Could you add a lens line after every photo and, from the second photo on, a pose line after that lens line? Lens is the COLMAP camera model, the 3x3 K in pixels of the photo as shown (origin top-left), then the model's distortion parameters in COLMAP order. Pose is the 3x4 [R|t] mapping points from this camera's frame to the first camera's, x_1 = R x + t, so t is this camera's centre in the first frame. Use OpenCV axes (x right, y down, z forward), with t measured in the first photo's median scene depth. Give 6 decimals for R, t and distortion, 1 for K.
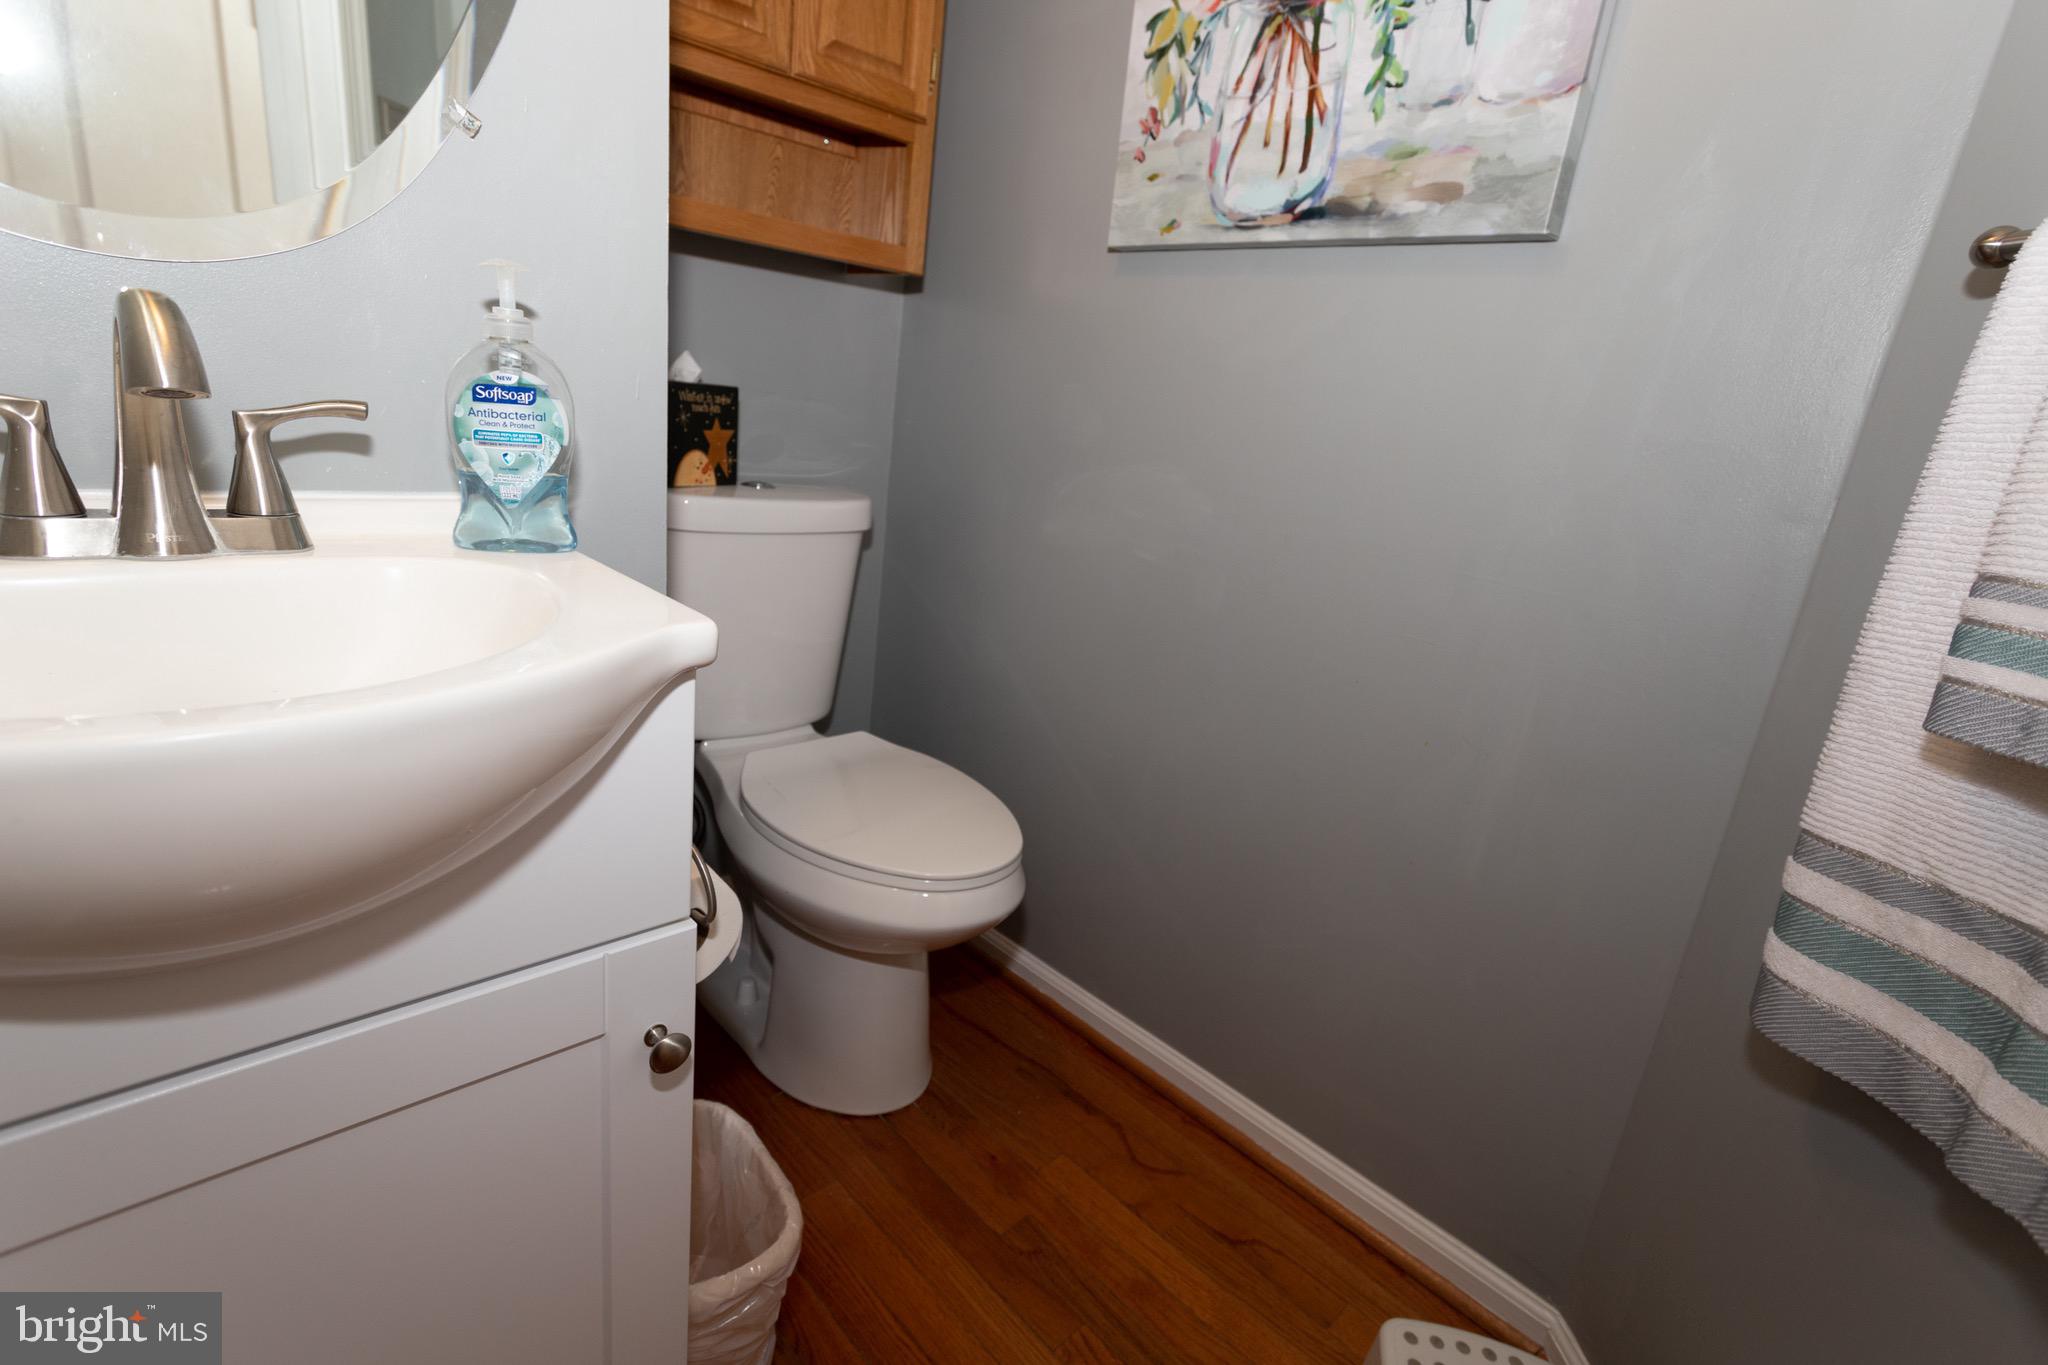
lens RADIAL K [[964.1, 0, 1020.3], [0, 964.1, 672.9], [0, 0, 1]] dist [0.000737, -0.000904]
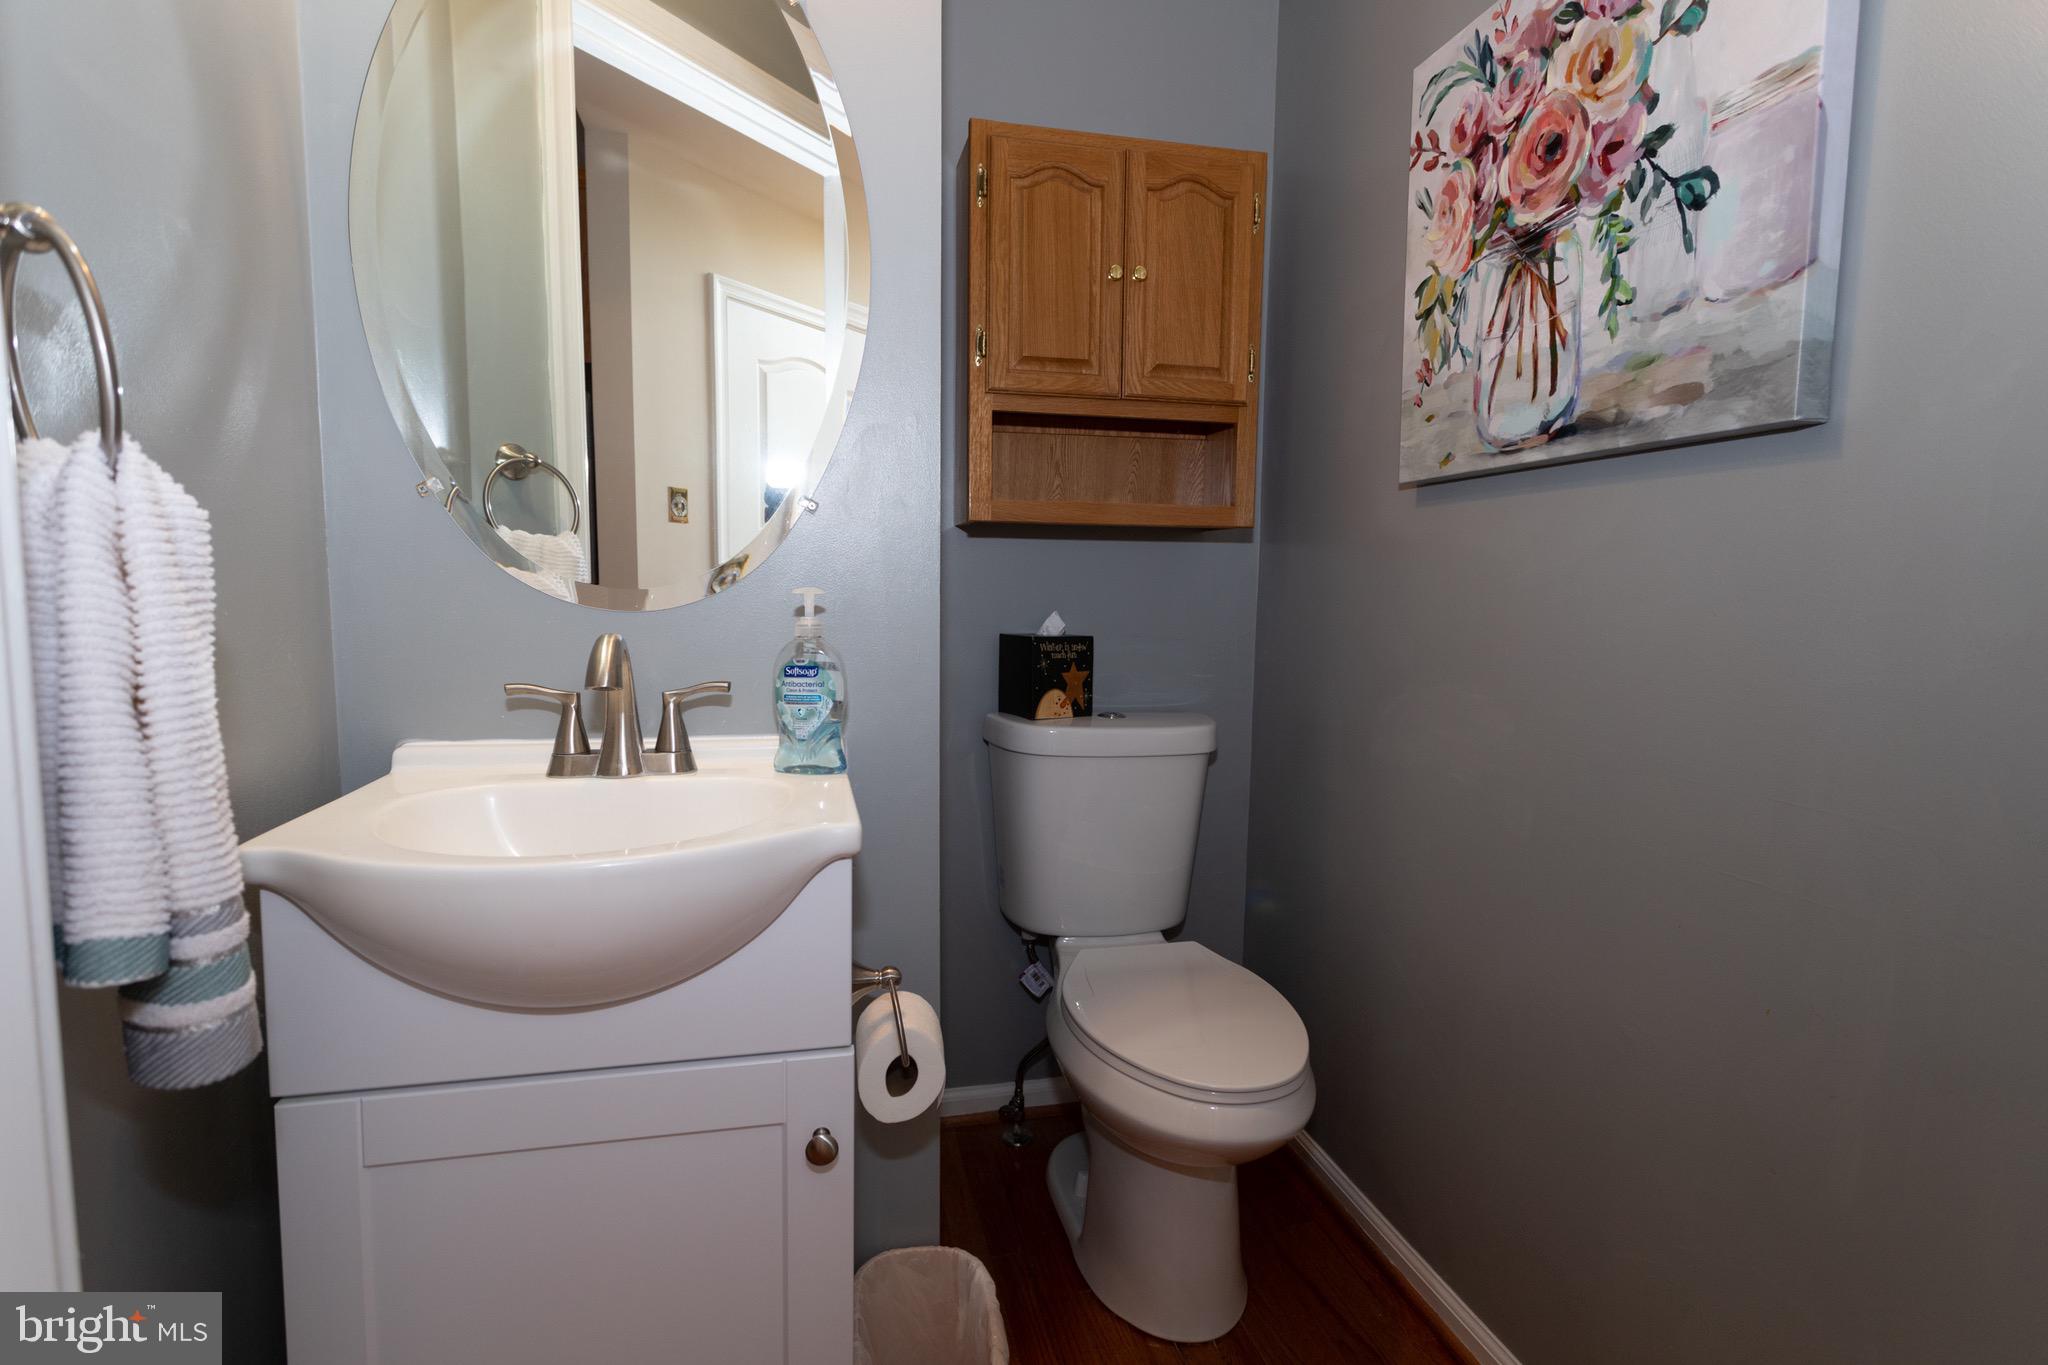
lens RADIAL K [[964.1, 0, 1020.3], [0, 964.1, 672.9], [0, 0, 1]] dist [0.000737, -0.000904]
pose [[0.856635, -0.052132, -0.513283, 0.316004], [-0.063871, 0.976512, -0.205777, 0.004232], [0.511954, 0.209059, 0.833185, -0.056782]]
